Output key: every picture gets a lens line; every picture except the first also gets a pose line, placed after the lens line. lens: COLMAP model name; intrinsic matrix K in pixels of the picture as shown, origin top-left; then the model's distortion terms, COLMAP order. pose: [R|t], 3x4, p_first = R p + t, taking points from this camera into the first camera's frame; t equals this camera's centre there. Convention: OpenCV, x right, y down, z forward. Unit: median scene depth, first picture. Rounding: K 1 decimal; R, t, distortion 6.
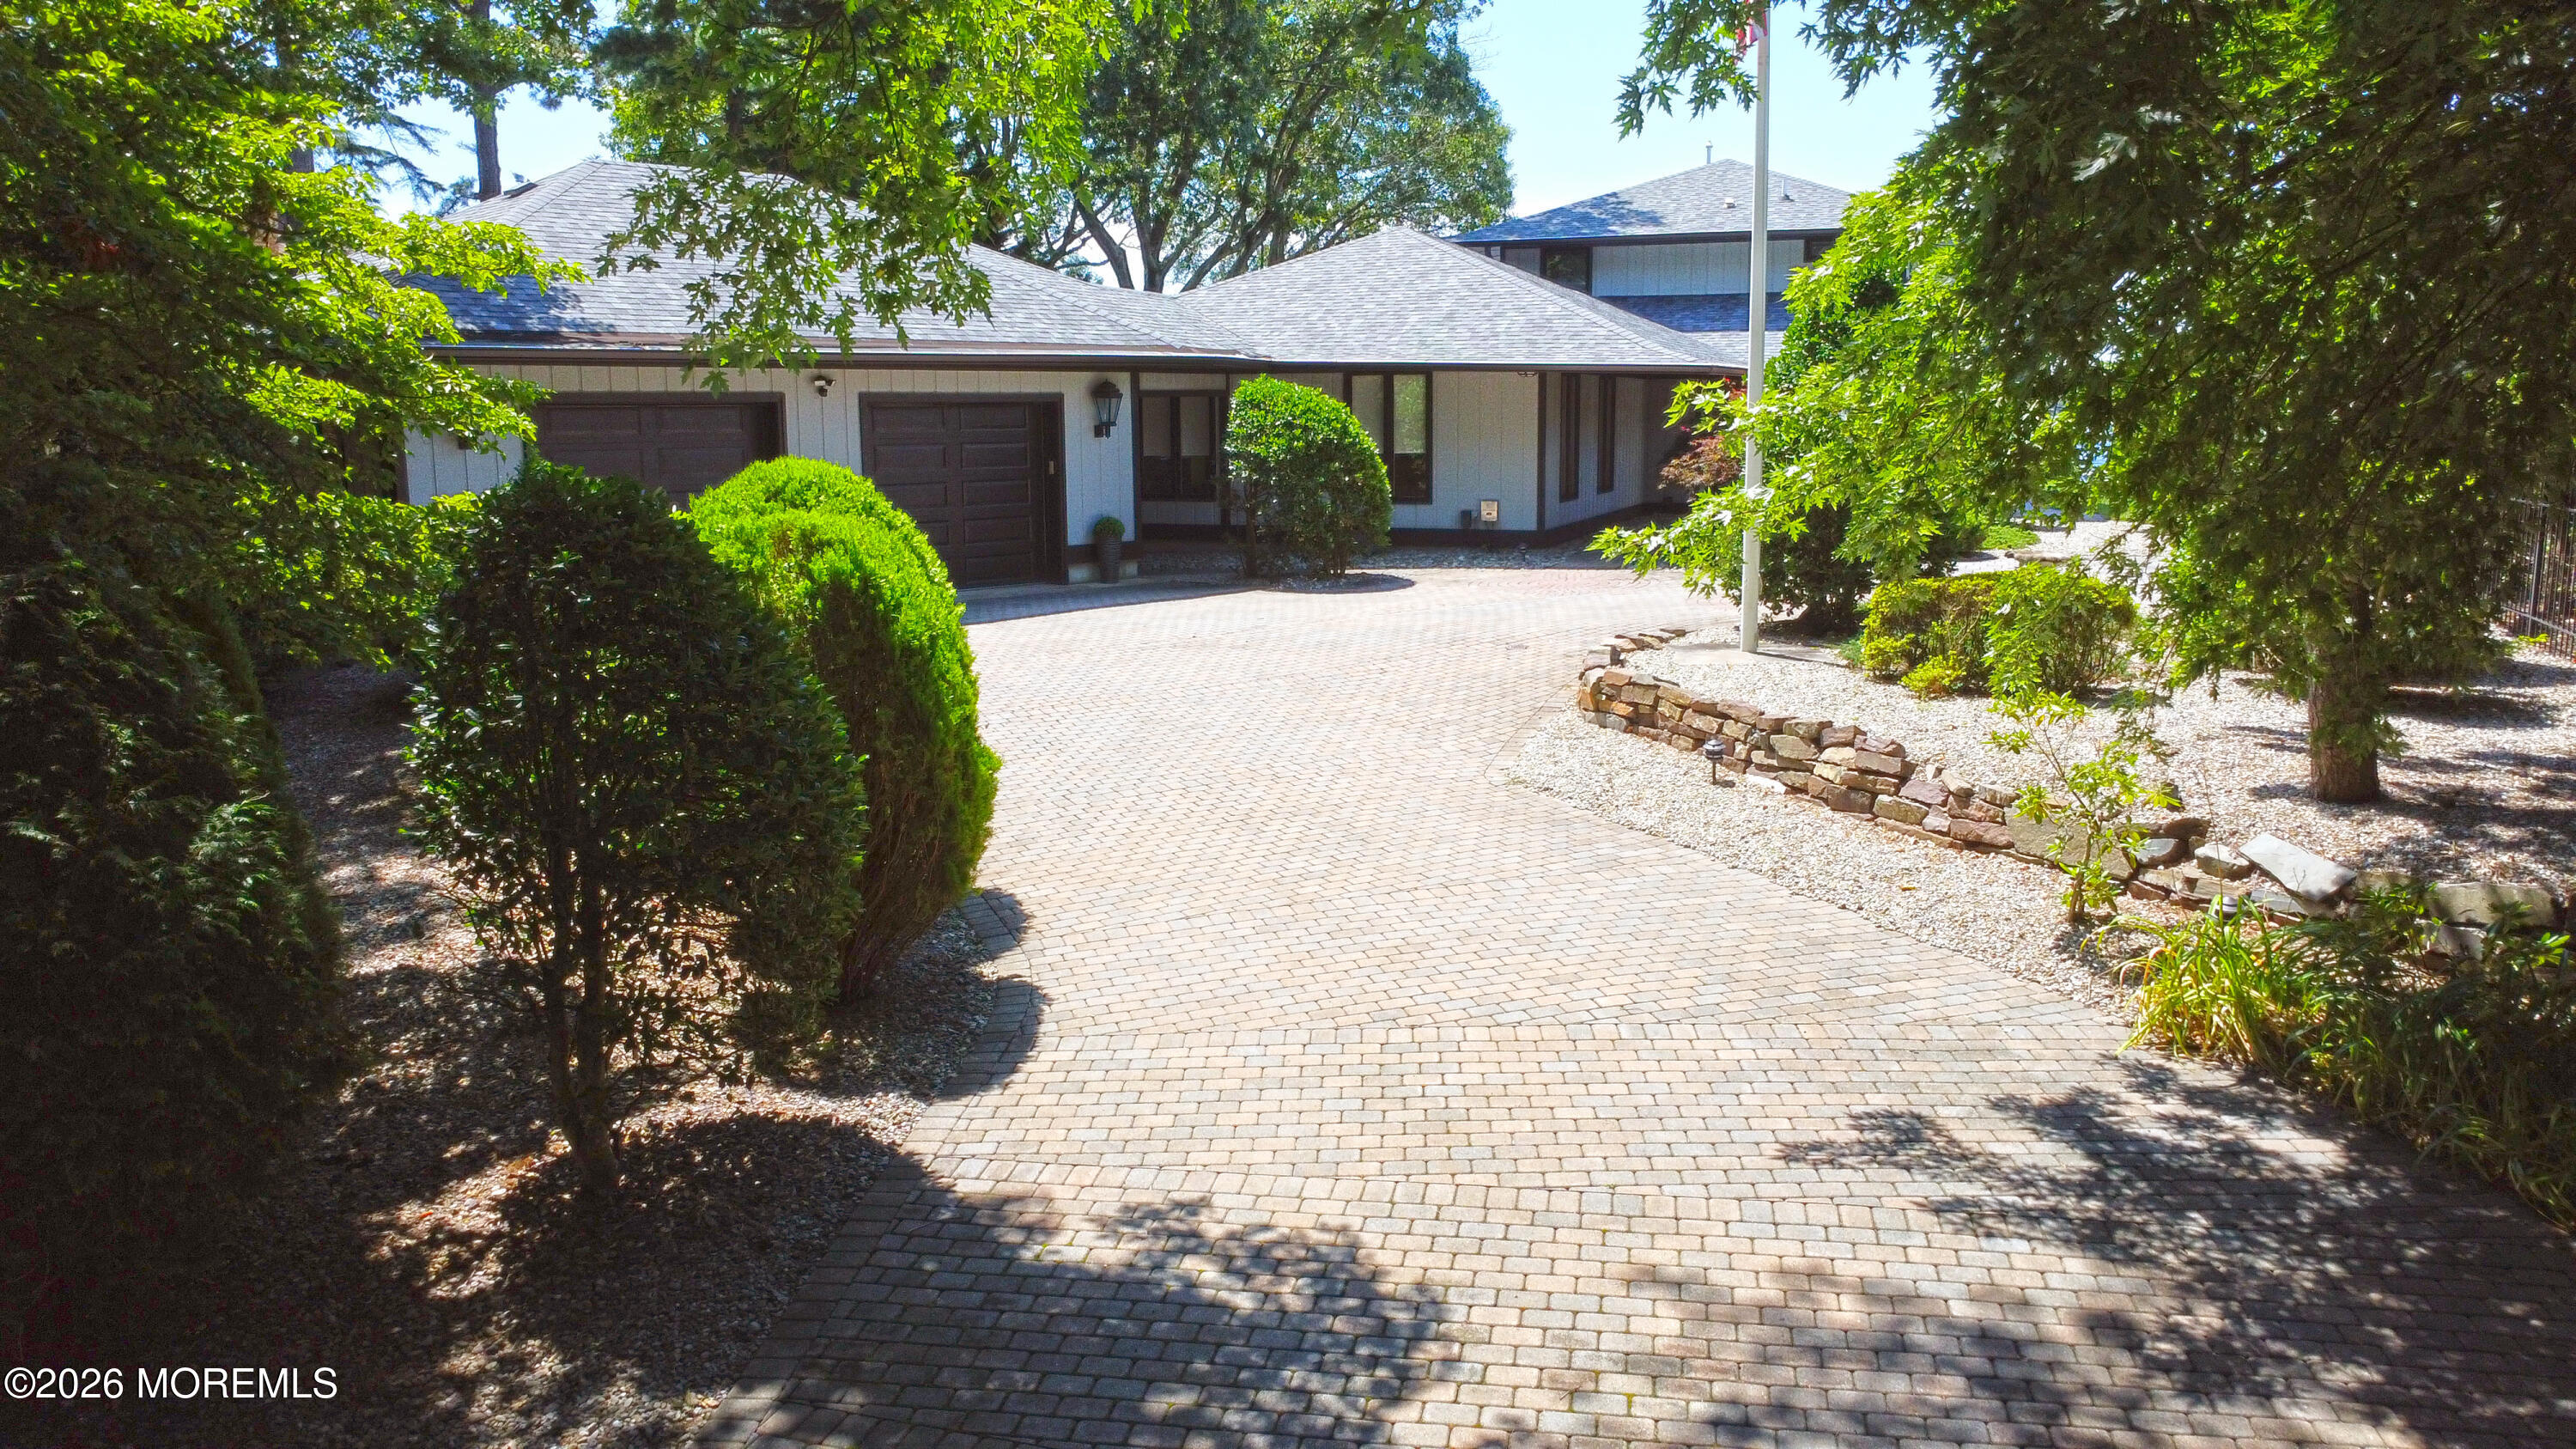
lens RADIAL K [[1837.7, 0, 1288.0], [0, 1837.7, 724.5], [0, 0, 1]] dist [-0.031749, -0.000101]
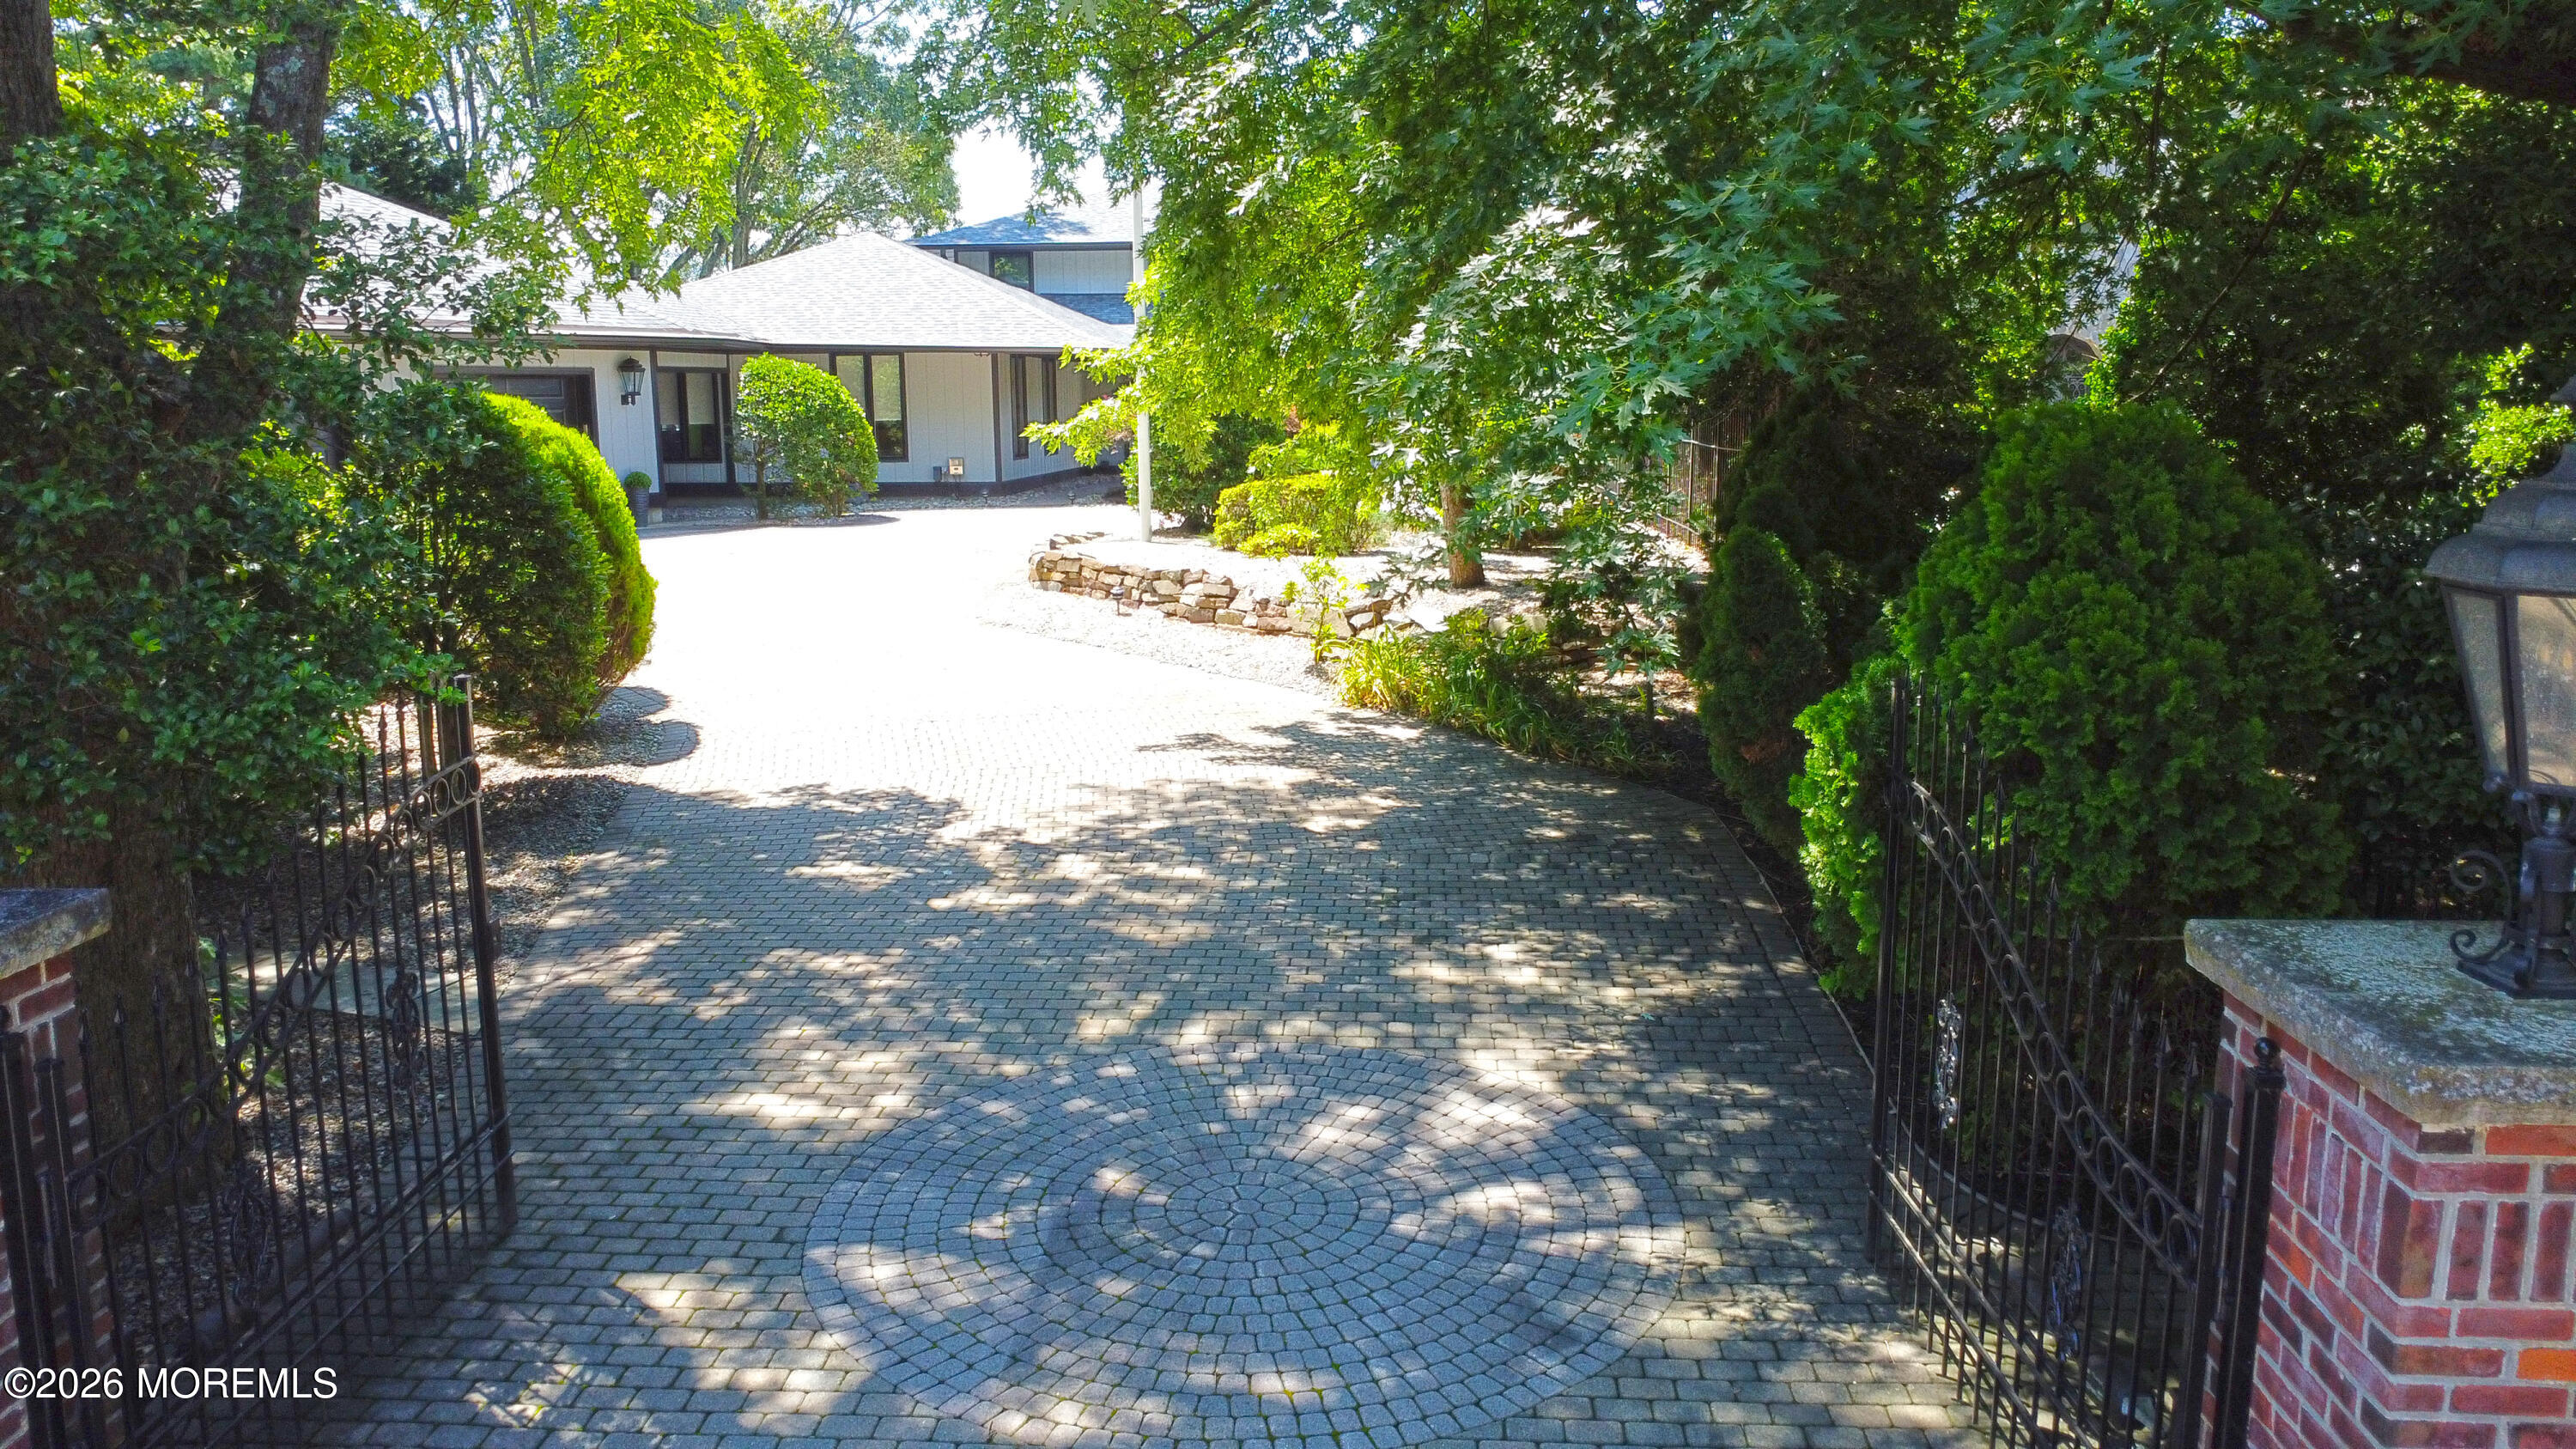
lens RADIAL K [[1859.2, 0, 1288.0], [0, 1859.2, 724.5], [0, 0, 1]] dist [-0.002059, 0.000348]
pose [[0.958969, -0.049563, 0.279146, -0.059506], [0.049989, 0.998734, 0.005595, 0.107142], [-0.279070, 0.008589, 0.960232, -0.456954]]
